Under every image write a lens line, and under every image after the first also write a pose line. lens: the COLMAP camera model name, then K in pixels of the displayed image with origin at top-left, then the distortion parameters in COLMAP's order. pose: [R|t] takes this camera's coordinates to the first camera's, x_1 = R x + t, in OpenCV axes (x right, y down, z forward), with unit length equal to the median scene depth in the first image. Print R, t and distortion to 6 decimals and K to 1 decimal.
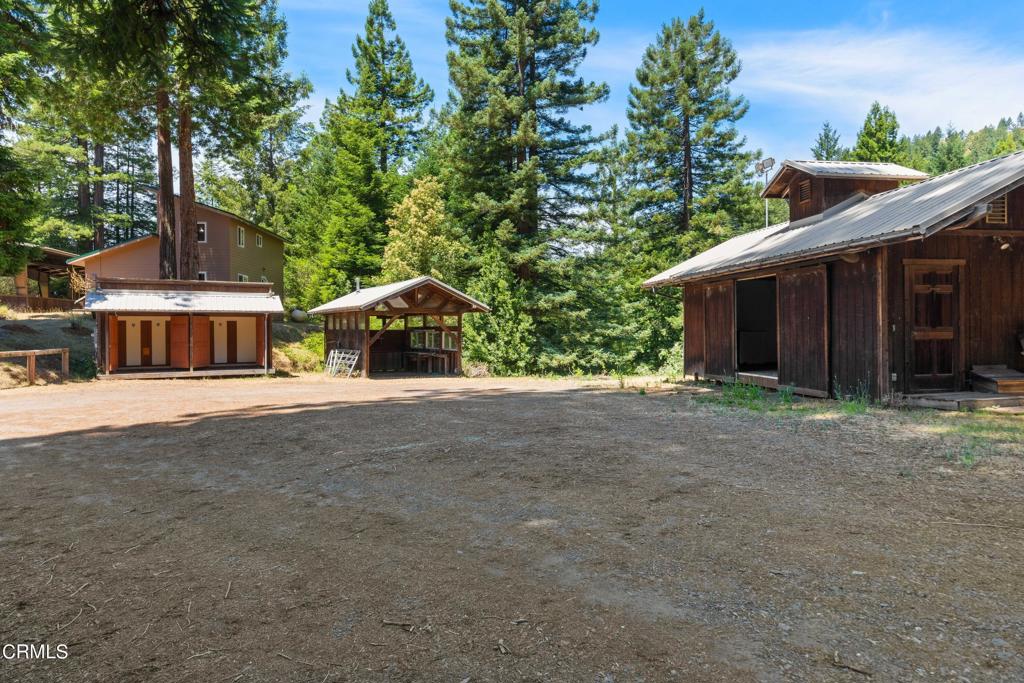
lens RADIAL K [[609.6, 0, 512.3], [0, 609.6, 336.9], [0, 0, 1]] dist [-0.004622, -0.000305]
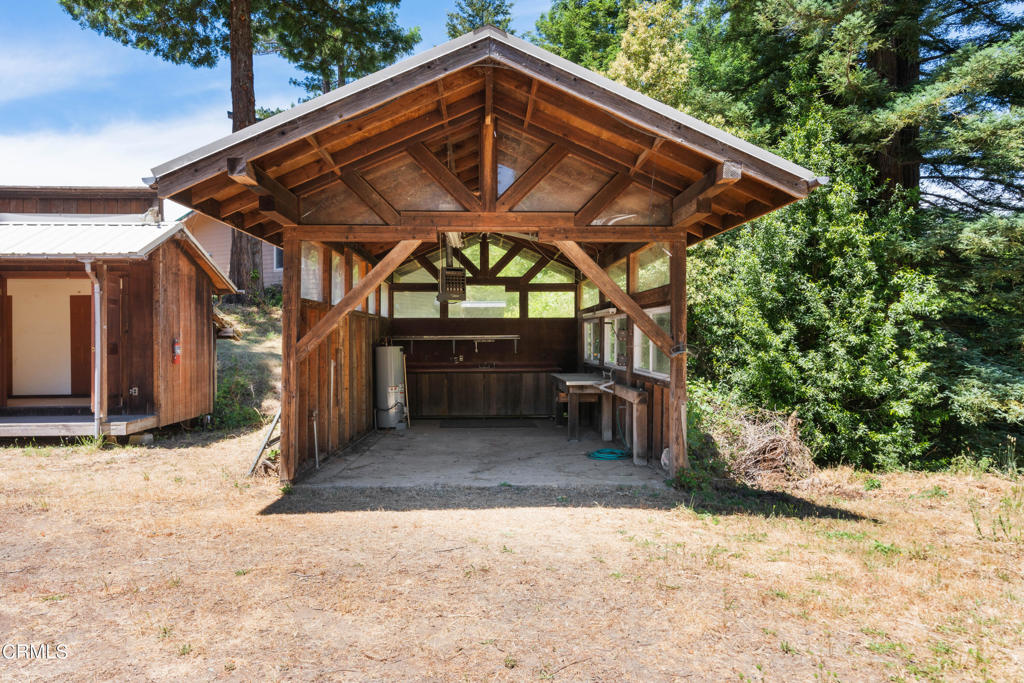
lens RADIAL K [[609.6, 0, 515.0], [0, 609.6, 333.8], [0, 0, 1]] dist [-0.004622, -0.000305]
pose [[0.890211, -0.007071, -0.455493, -0.024804], [-0.000825, 0.999853, -0.017133, 0.006047], [0.455547, 0.015628, 0.890074, 0.569521]]
